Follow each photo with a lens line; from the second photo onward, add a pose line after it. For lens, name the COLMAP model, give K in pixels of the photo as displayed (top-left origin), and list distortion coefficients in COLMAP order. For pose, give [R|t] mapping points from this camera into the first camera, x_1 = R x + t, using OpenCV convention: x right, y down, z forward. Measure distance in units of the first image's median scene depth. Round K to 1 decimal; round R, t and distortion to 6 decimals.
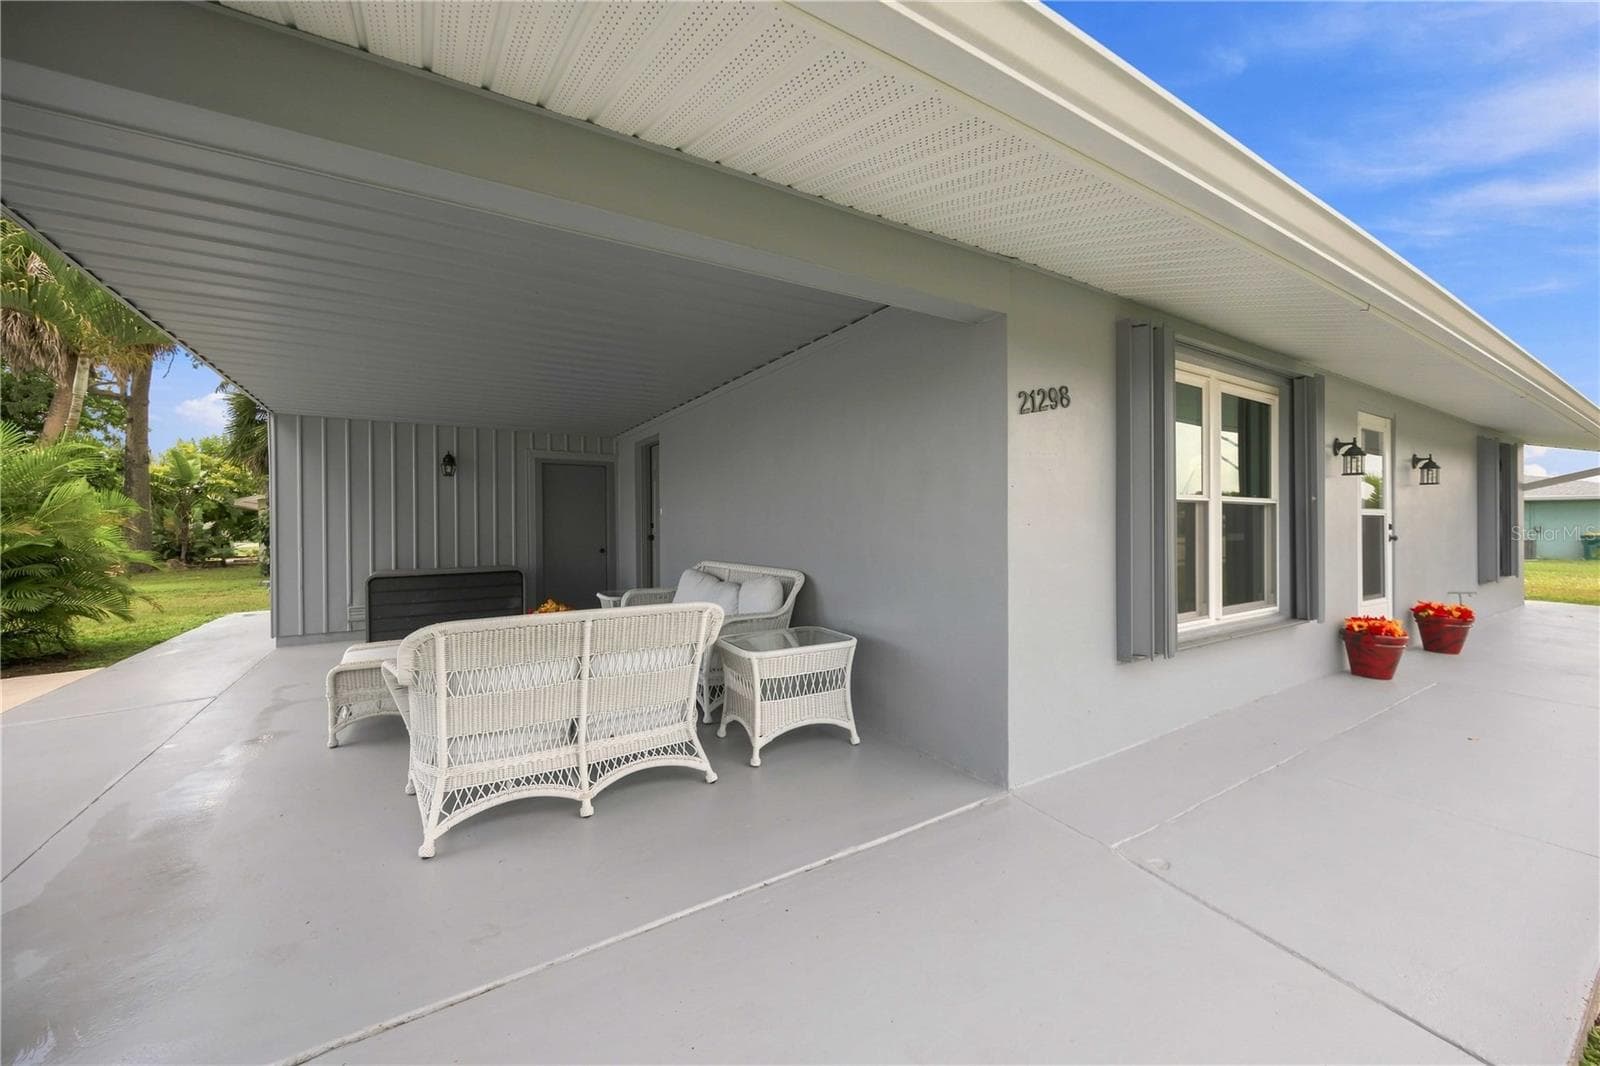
lens RADIAL K [[618.1, 0, 792.8], [0, 618.1, 533.0], [0, 0, 1]] dist [0.000054, -0.000371]
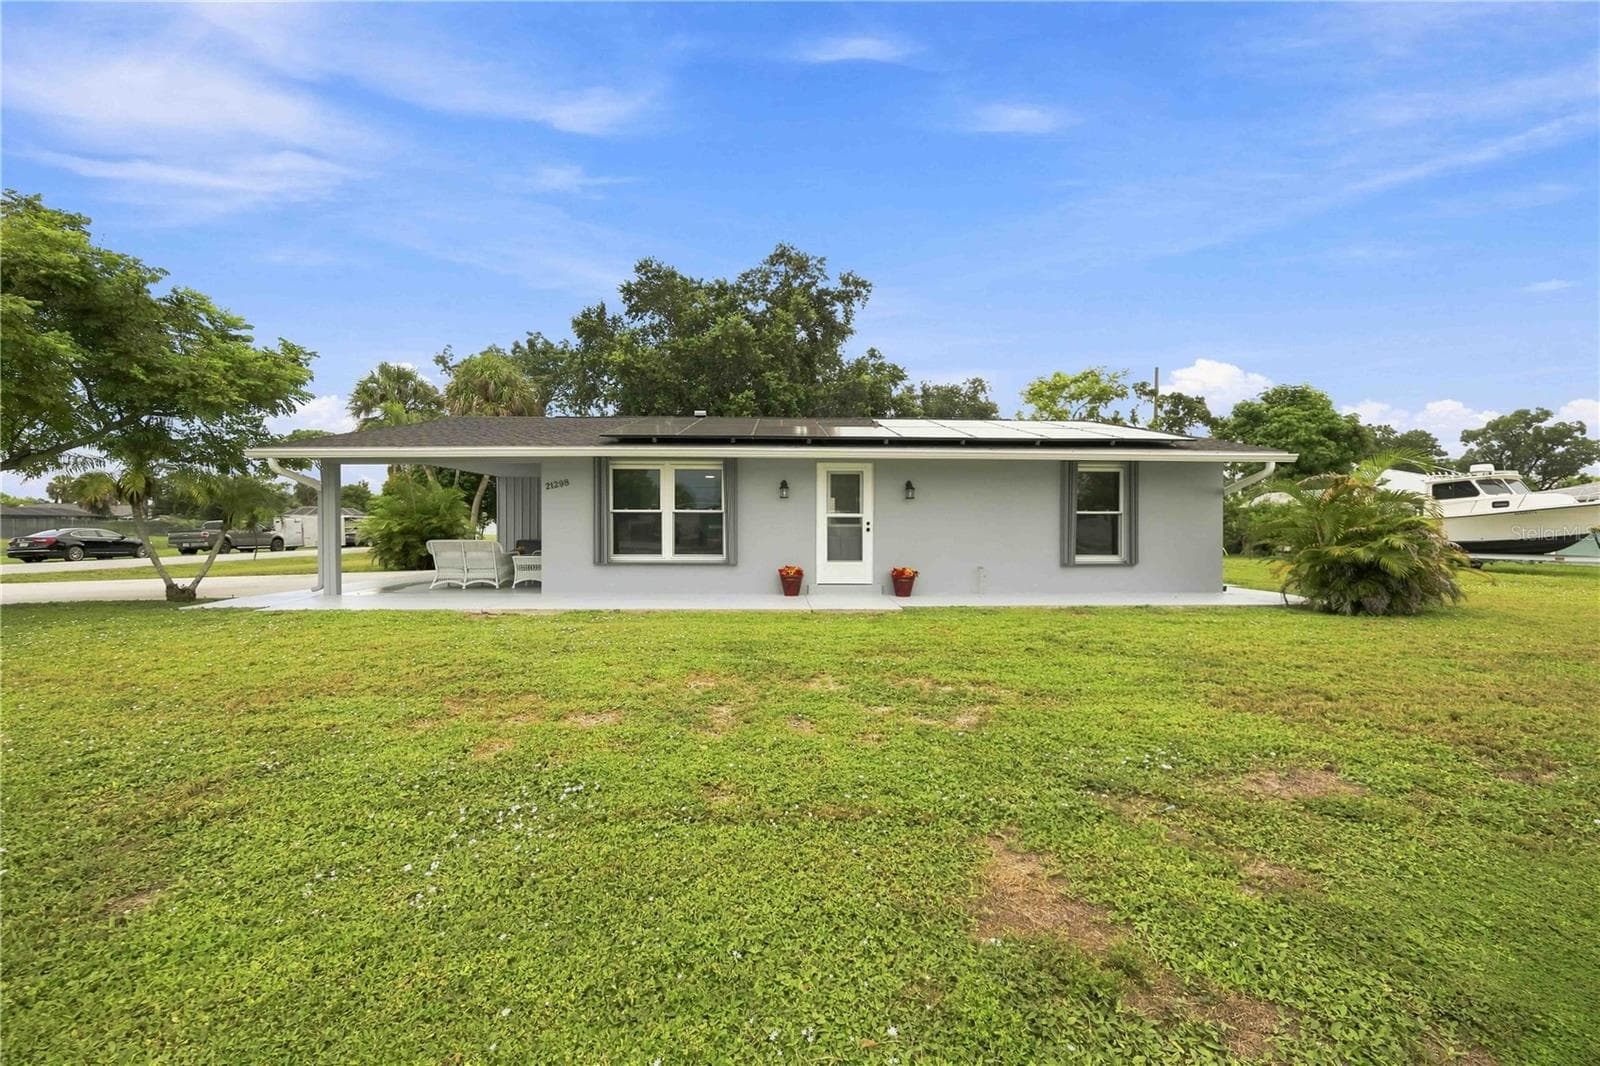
lens RADIAL K [[618.1, 0, 792.8], [0, 618.1, 533.0], [0, 0, 1]] dist [0.000054, -0.000371]
pose [[0.858534, 0.013425, -0.512581, 2.926036], [-0.011349, 0.999910, 0.007178, 0.014962], [0.512631, -0.000345, 0.858609, -1.140096]]
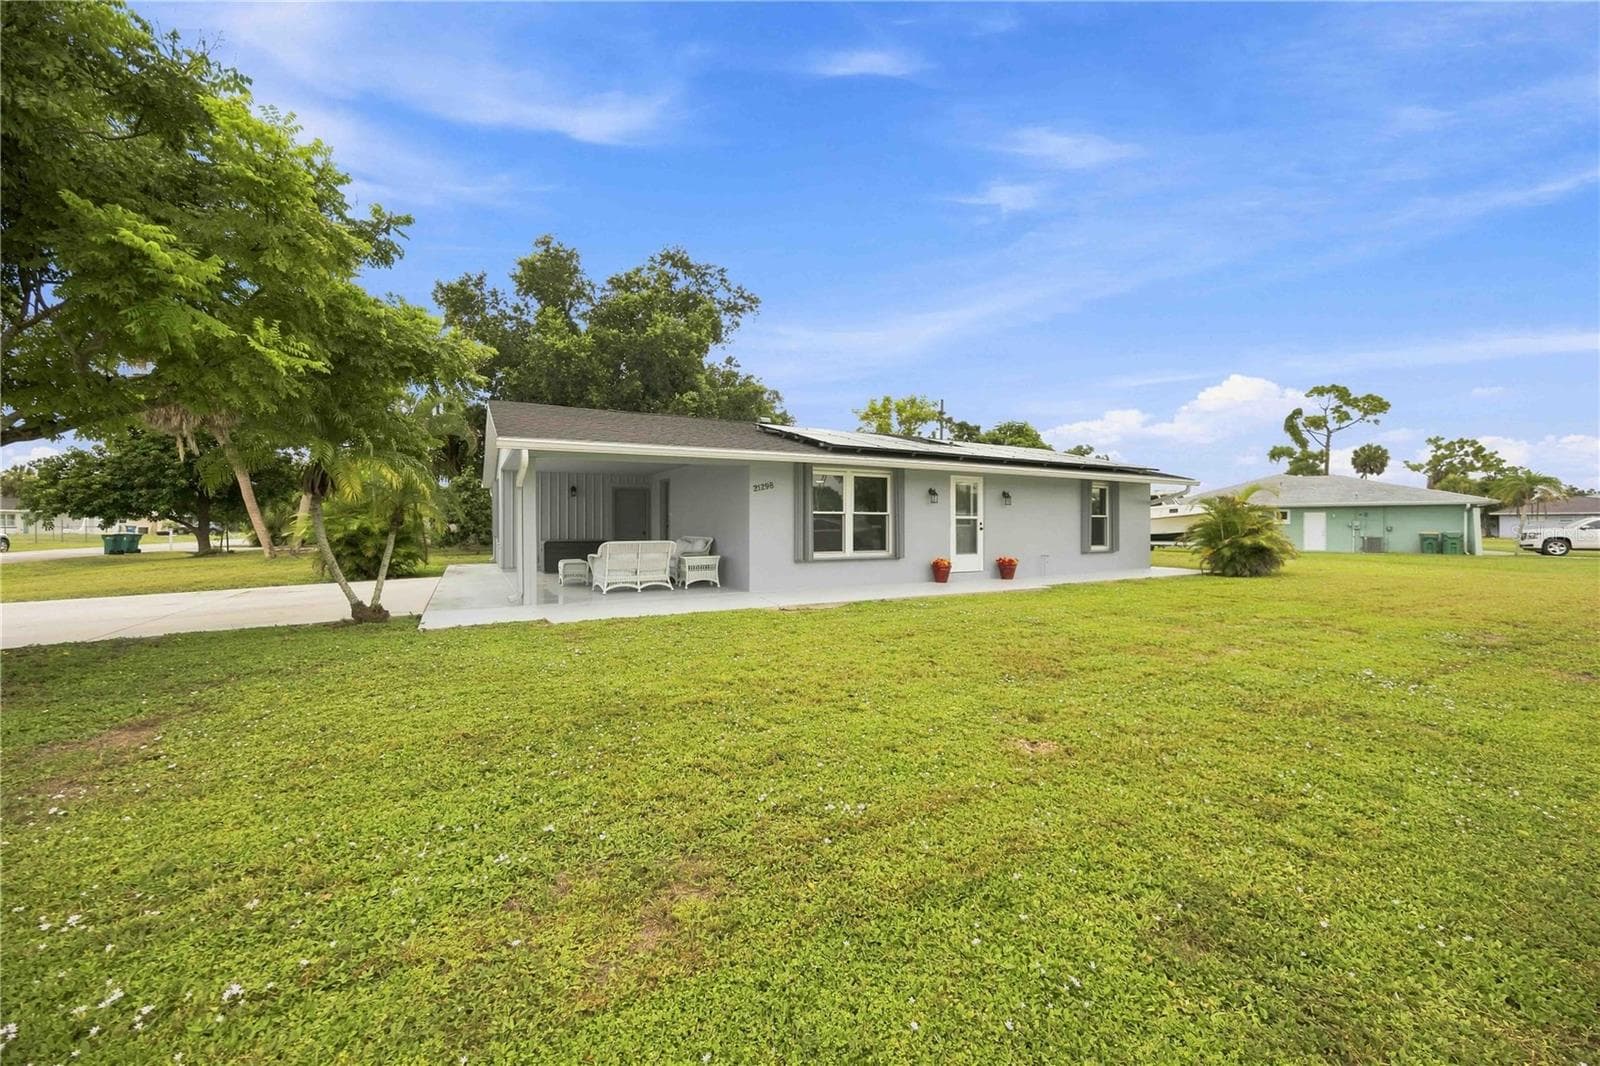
lens RADIAL K [[618.1, 0, 792.8], [0, 618.1, 533.0], [0, 0, 1]] dist [0.000054, -0.000371]
pose [[0.997690, 0.007301, -0.067539, 0.730628], [-0.006983, 0.999963, 0.004936, 0.032977], [0.067572, -0.004453, 0.997704, -2.308317]]
